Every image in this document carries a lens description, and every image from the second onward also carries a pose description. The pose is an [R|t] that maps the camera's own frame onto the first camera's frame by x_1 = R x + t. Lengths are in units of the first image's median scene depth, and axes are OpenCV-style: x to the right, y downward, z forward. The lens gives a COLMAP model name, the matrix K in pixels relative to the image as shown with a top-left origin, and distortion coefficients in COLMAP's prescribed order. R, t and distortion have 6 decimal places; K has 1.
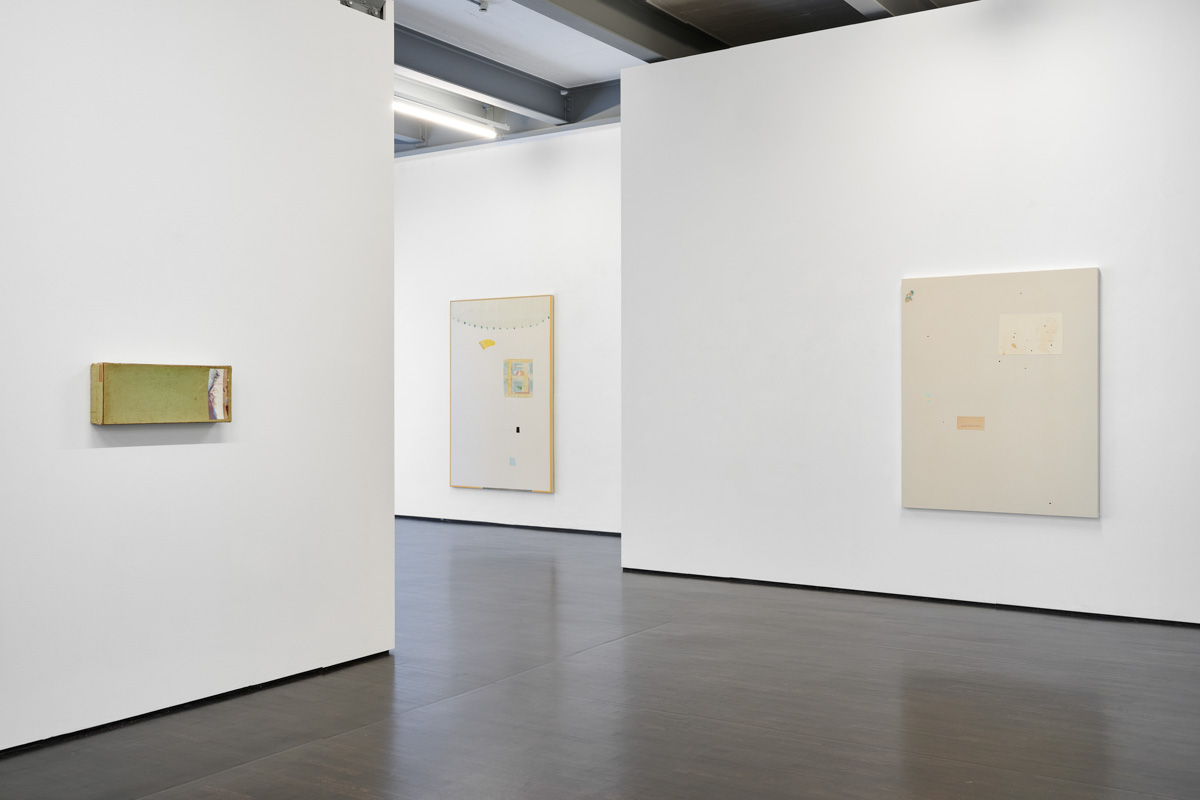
lens RADIAL K [[1150.9, 0, 594.1], [0, 1150.9, 387.6], [0, 0, 1]] dist [0.006274, 0.000000]
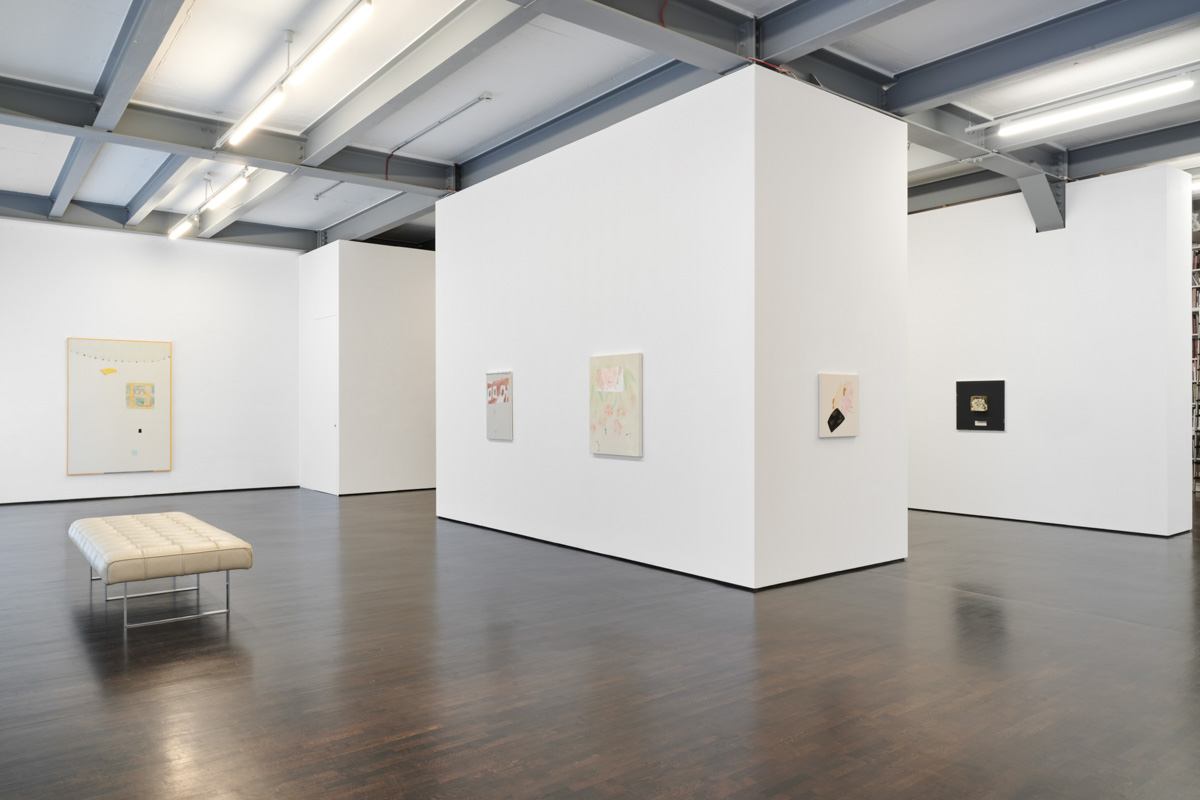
lens RADIAL K [[815.9, 0, 611.5], [0, 815.9, 400.6], [0, 0, 1]] dist [-0.027486, 0.004430]
pose [[0.316605, 0.001919, 0.948556, -0.859999], [-0.004369, 0.999990, -0.000564, -0.004229], [-0.948548, -0.003966, 0.316610, 0.093497]]
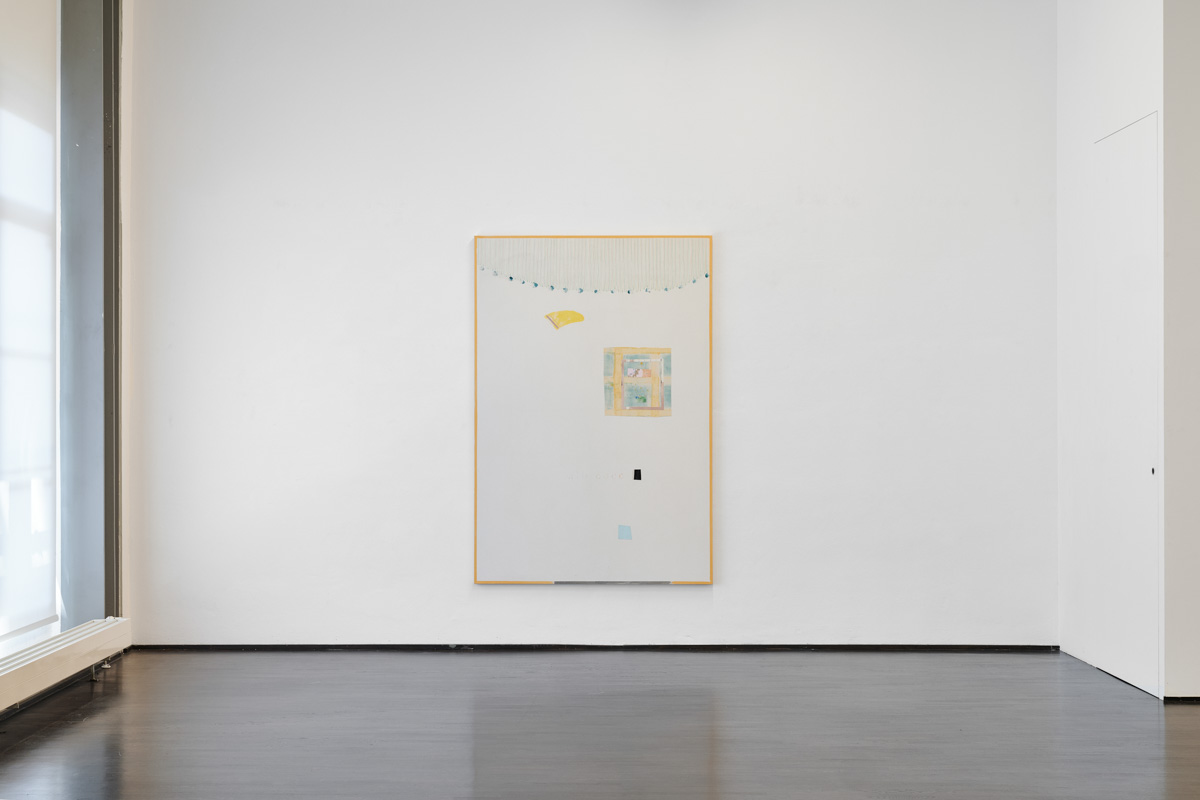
lens RADIAL K [[1767.2, 0, 588.0], [0, 1767.2, 405.2], [0, 0, 1]] dist [0.015440, 0.000000]
pose [[0.842099, -0.000666, 0.539323, -0.546302], [-0.000303, 0.999998, 0.001708, 0.001699], [-0.539323, -0.001601, 0.842097, 0.291468]]
